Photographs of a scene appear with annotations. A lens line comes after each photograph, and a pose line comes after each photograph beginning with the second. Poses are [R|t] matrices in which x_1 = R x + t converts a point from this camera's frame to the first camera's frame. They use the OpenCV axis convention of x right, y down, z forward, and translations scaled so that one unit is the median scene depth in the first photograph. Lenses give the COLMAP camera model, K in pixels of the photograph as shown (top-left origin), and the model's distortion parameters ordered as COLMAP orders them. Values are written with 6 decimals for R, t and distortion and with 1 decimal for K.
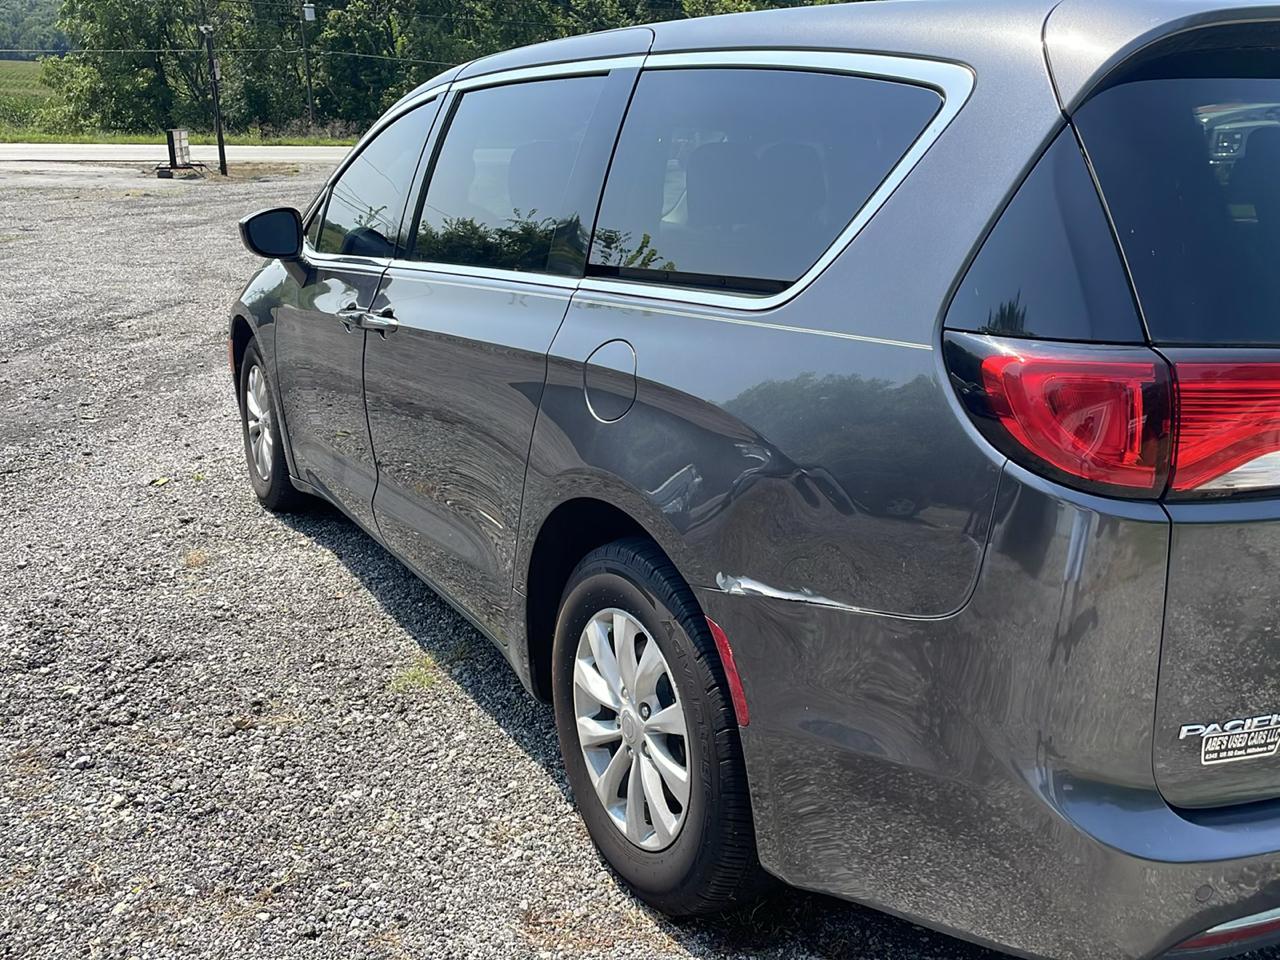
lens RADIAL K [[1222.7, 0, 640.0], [0, 1222.7, 480.0], [0, 0, 1]] dist [0.064297, -0.096778]
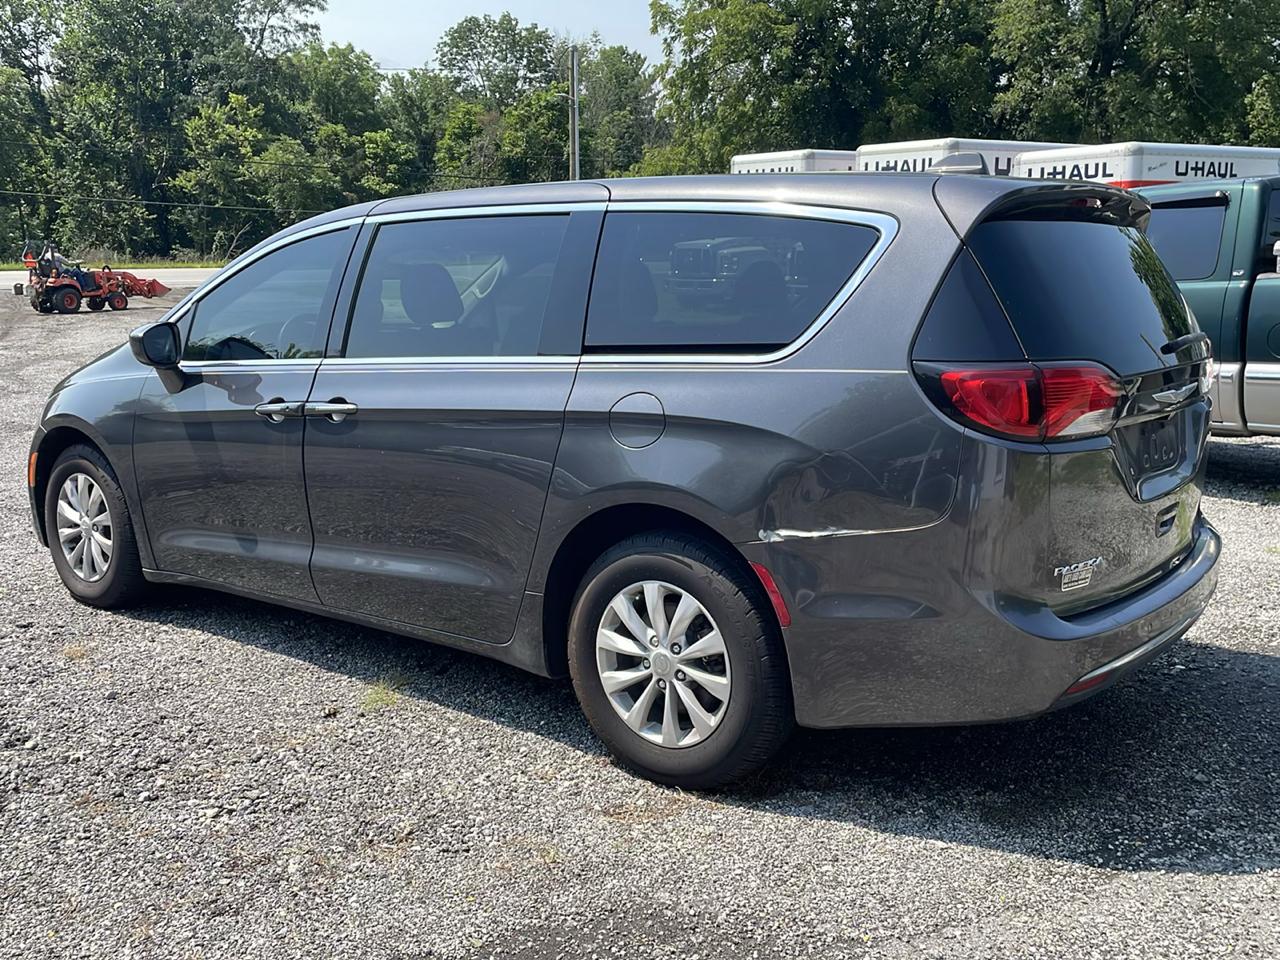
lens RADIAL K [[1221.6, 0, 644.1], [0, 1221.6, 479.5], [0, 0, 1]] dist [0.070840, -0.116765]
pose [[0.920468, -0.074446, 0.383661, -0.580248], [0.110569, 0.991188, -0.072942, 0.095195], [-0.374850, 0.109561, 0.920589, -0.334303]]
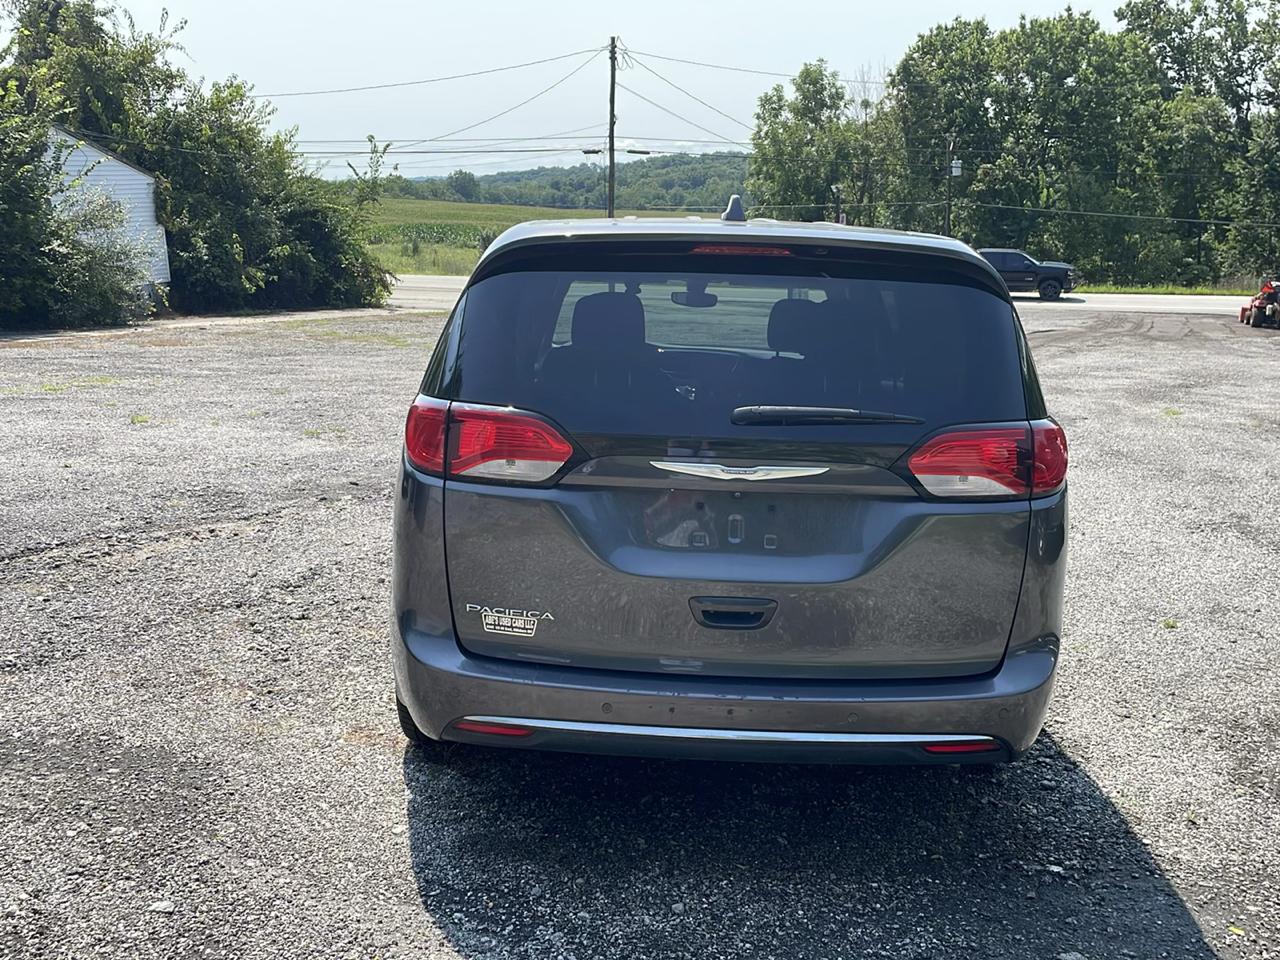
lens RADIAL K [[1222.7, 0, 640.0], [0, 1222.7, 480.0], [0, 0, 1]] dist [0.064297, -0.096778]
pose [[0.865882, 0.098545, -0.490447, 1.115062], [-0.152507, 0.985735, -0.071187, 0.075129], [0.476436, 0.136436, 0.868559, -0.374749]]
